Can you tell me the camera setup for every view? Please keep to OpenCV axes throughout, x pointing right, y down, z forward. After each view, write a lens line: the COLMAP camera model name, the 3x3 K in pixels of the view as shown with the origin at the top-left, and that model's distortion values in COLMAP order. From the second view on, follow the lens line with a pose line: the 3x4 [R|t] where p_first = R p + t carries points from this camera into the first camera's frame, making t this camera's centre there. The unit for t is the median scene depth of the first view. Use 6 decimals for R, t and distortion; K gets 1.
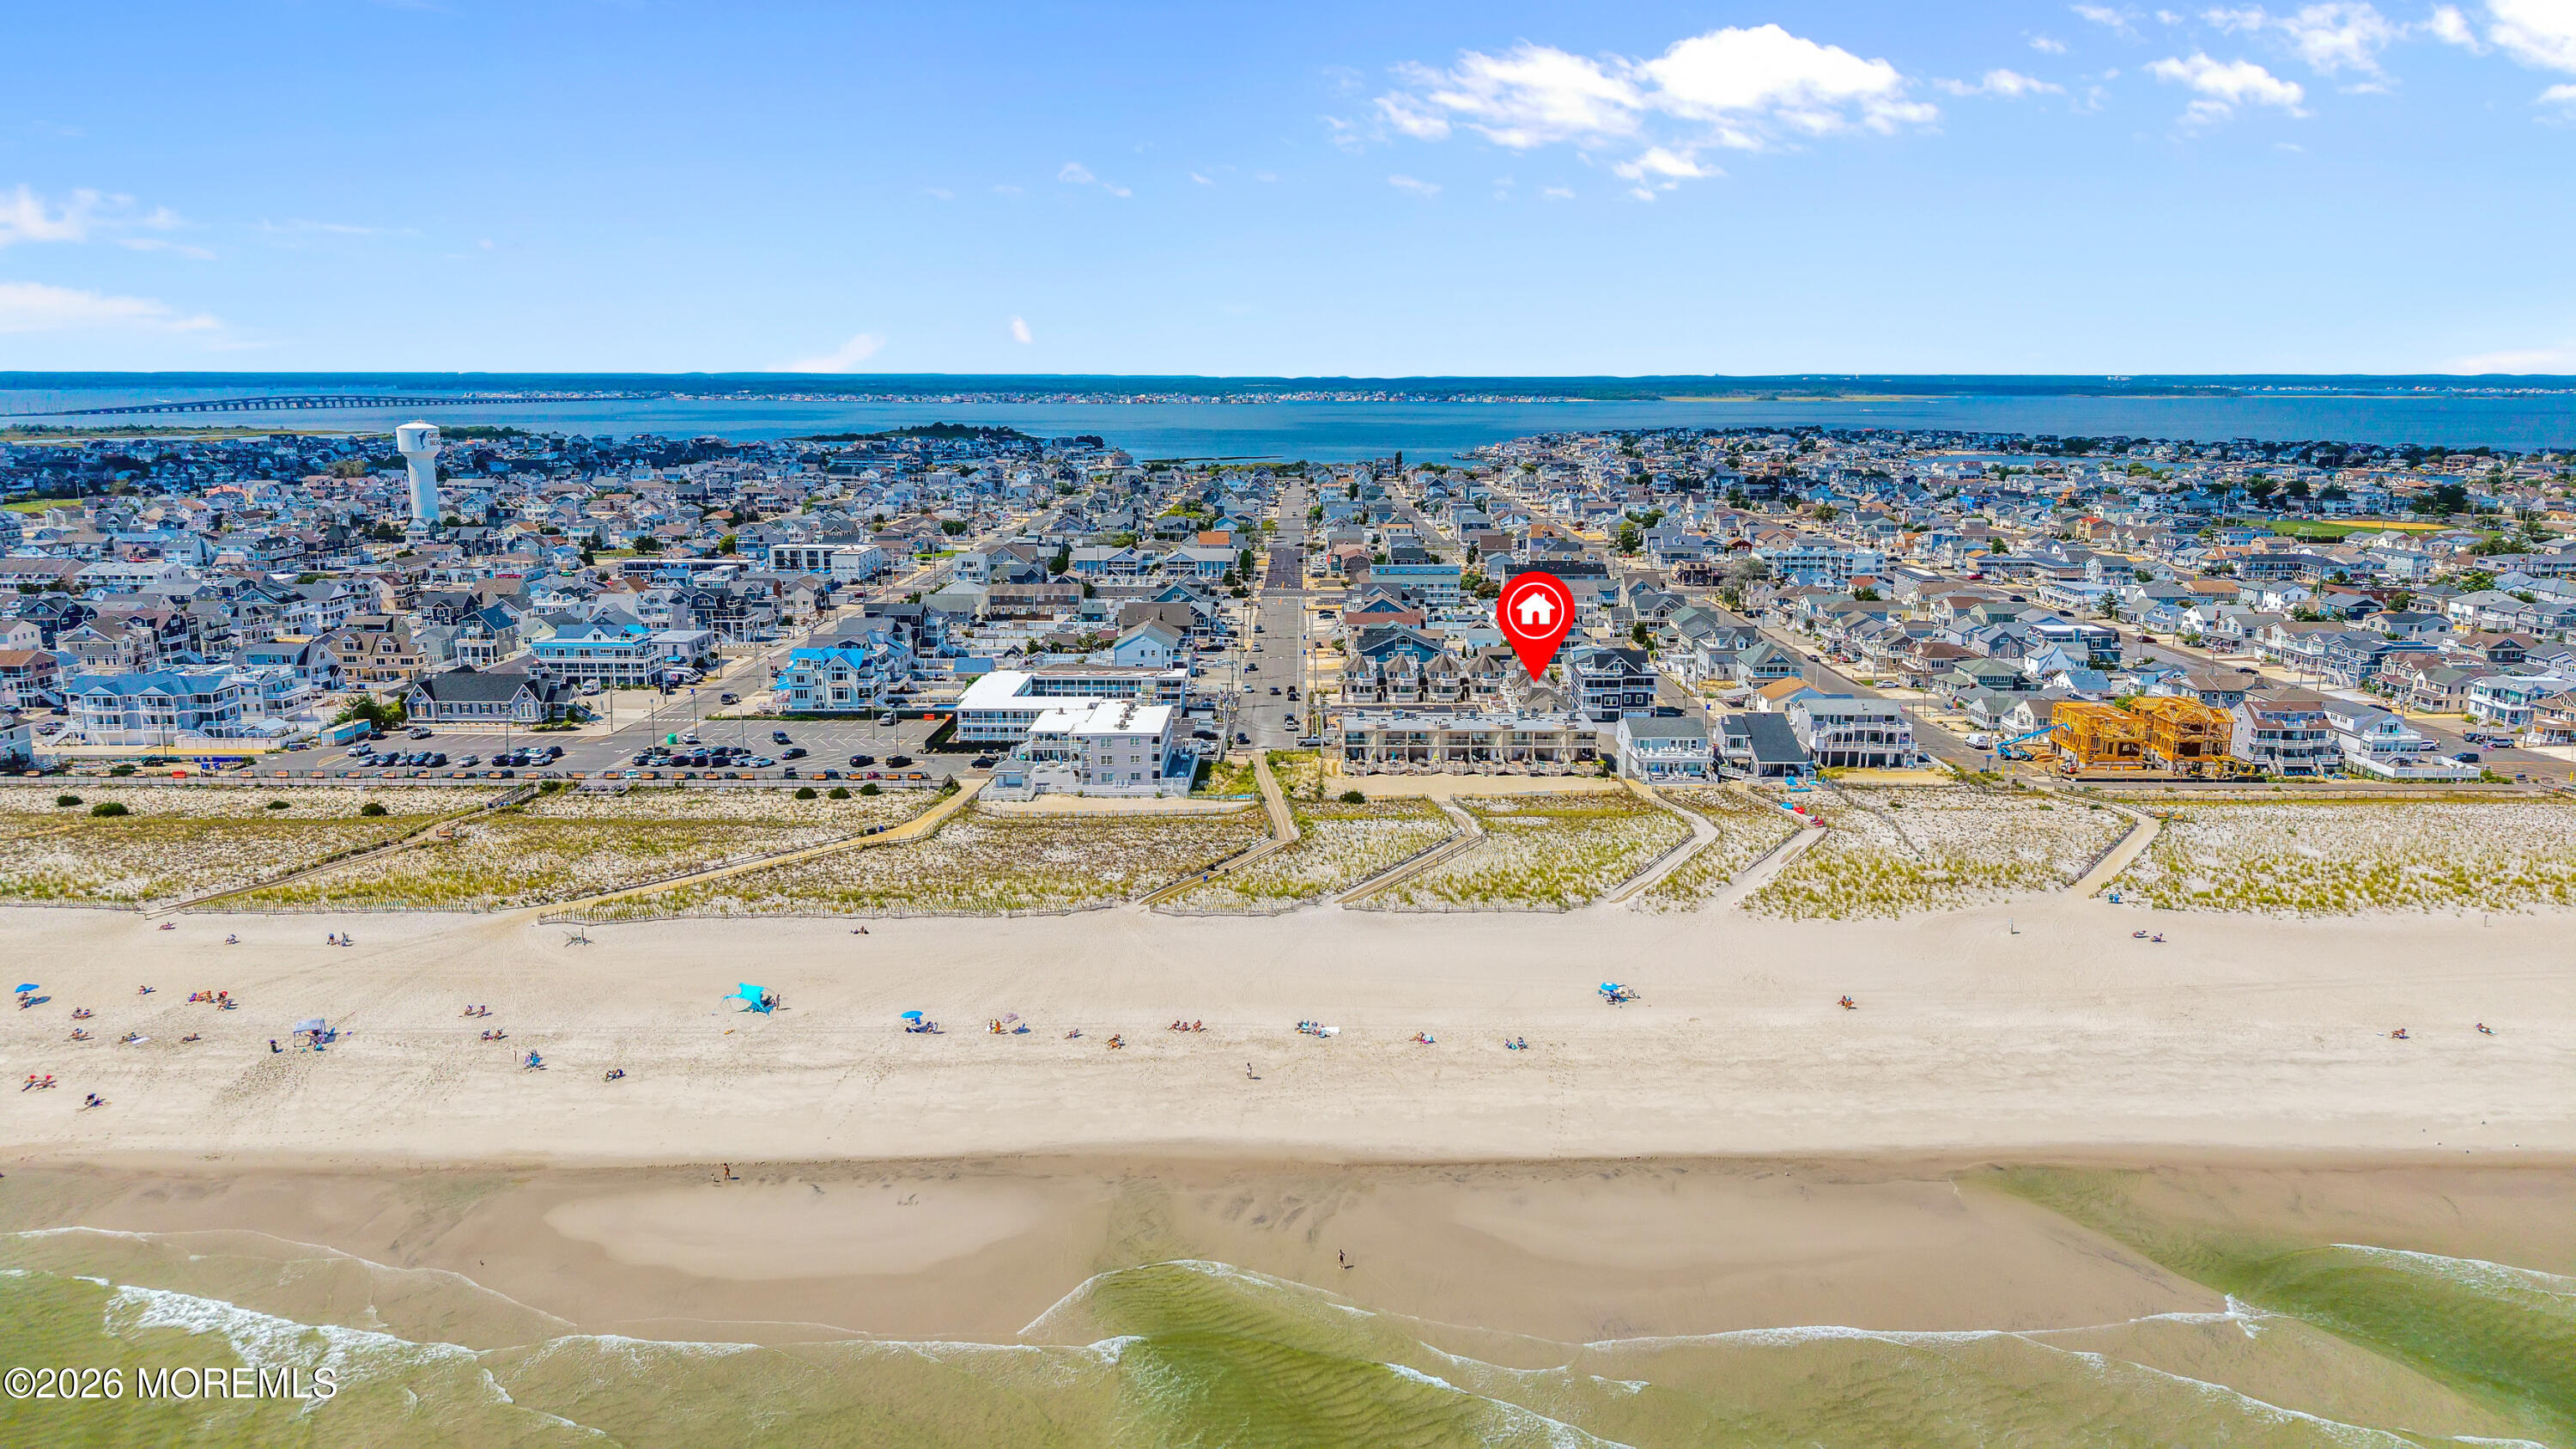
lens RADIAL K [[1737.0, 0, 1288.0], [0, 1737.0, 724.5], [0, 0, 1]] dist [0.077866, -0.136334]
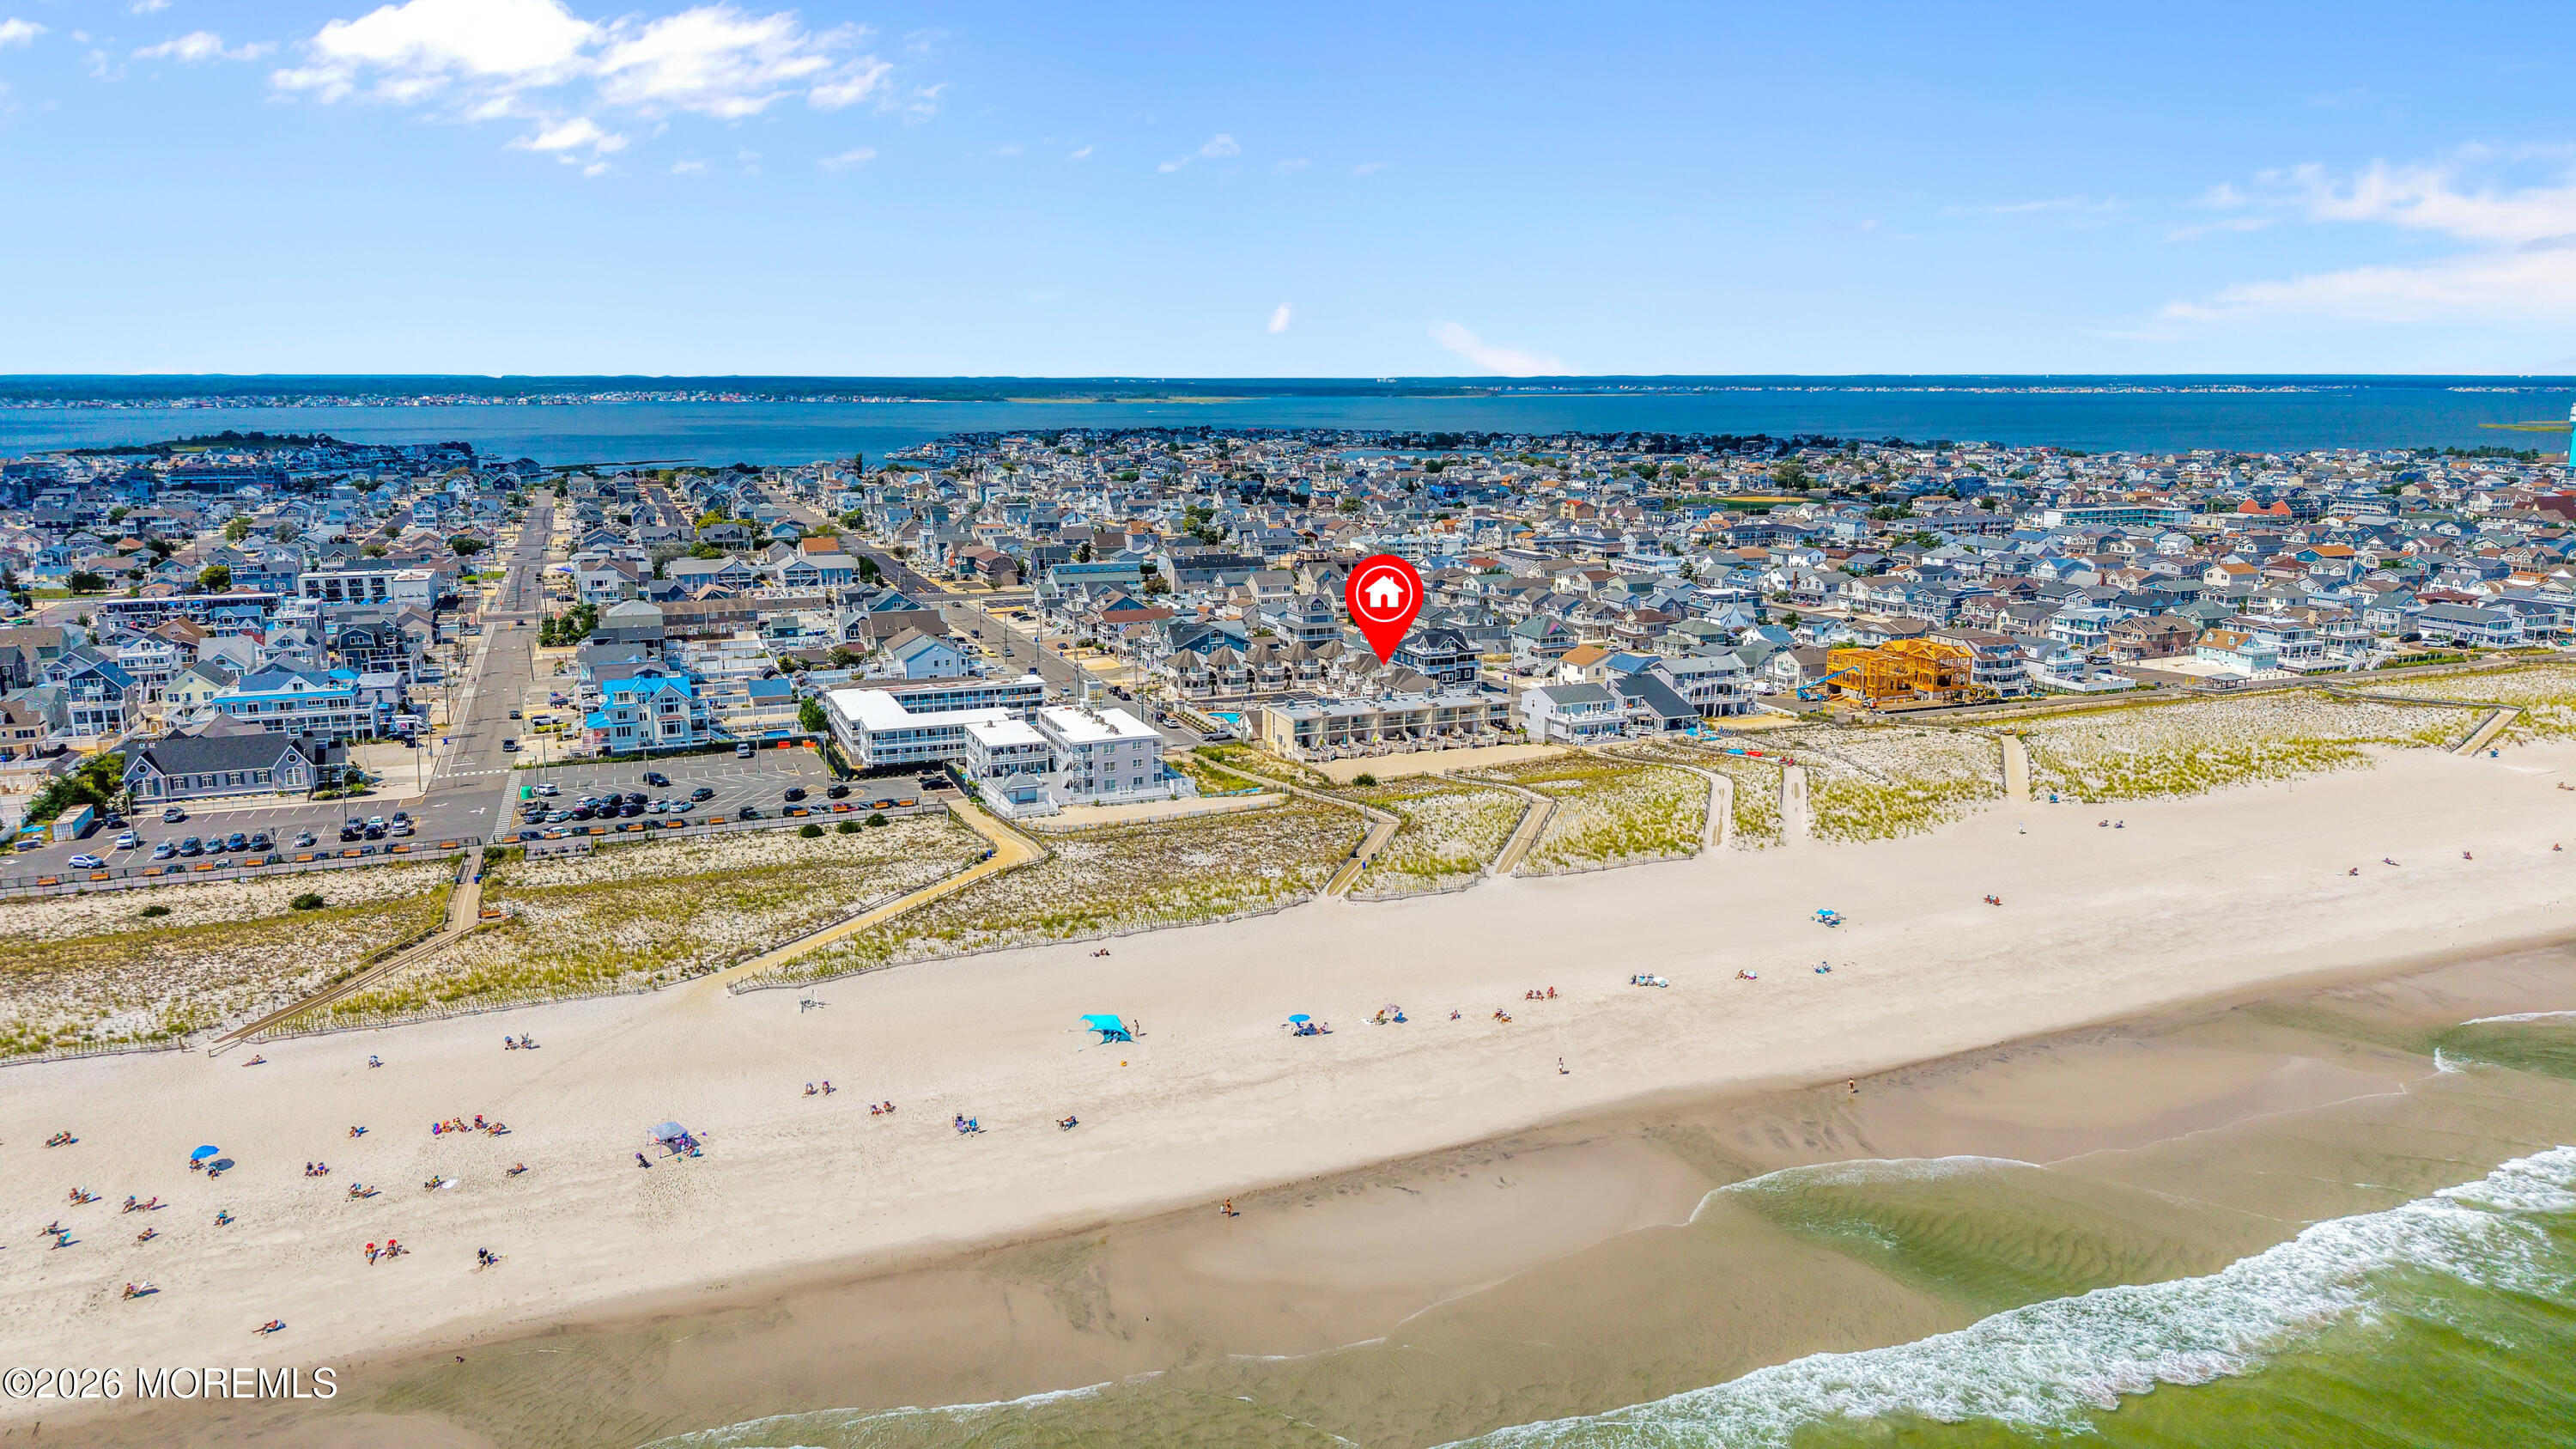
lens RADIAL K [[1737.0, 0, 1288.0], [0, 1737.0, 724.5], [0, 0, 1]] dist [0.077866, -0.136334]
pose [[0.920681, -0.078122, 0.382417, -0.317305], [0.078421, 0.996810, 0.014833, -0.008027], [-0.382356, 0.016333, 0.923871, 0.049611]]
